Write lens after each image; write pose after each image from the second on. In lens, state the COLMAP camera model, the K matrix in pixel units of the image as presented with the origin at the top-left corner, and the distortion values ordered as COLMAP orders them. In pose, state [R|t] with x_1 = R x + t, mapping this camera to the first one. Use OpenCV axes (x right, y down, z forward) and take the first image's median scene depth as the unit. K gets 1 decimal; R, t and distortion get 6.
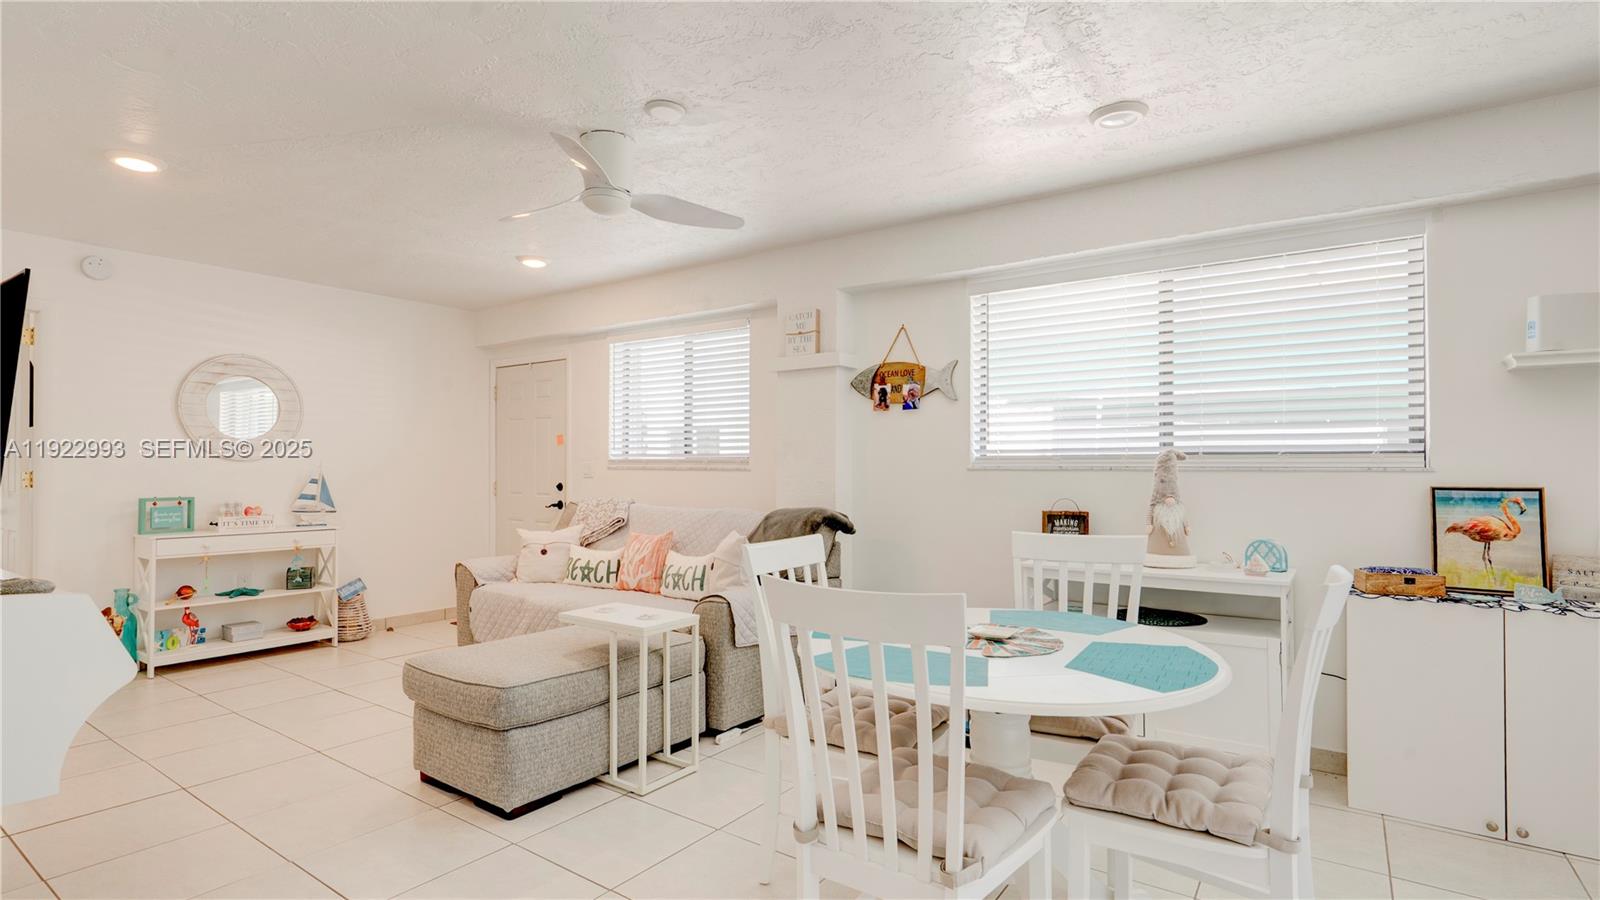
lens RADIAL K [[769.2, 0, 798.8], [0, 769.2, 455.9], [0, 0, 1]] dist [-0.009582, 0.017073]
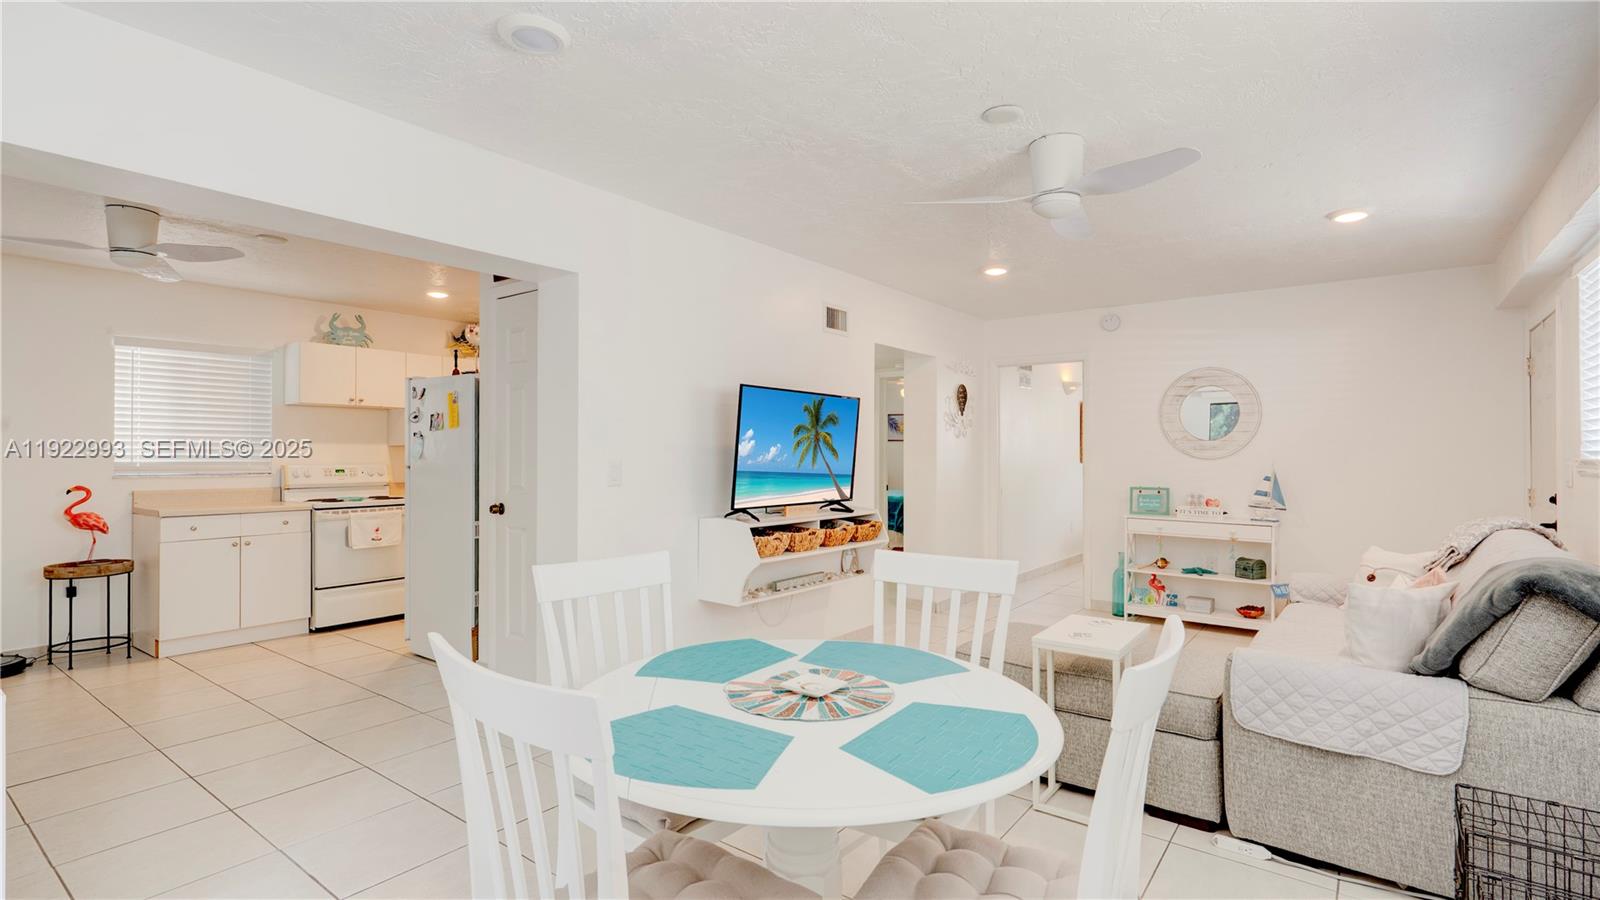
lens RADIAL K [[769.2, 0, 801.2], [0, 769.2, 451.8], [0, 0, 1]] dist [-0.009582, 0.017073]
pose [[-0.046779, -0.002999, -0.998901, 0.467602], [0.014982, 0.999881, -0.003703, -0.009451], [0.998793, -0.015139, -0.046728, 0.443342]]
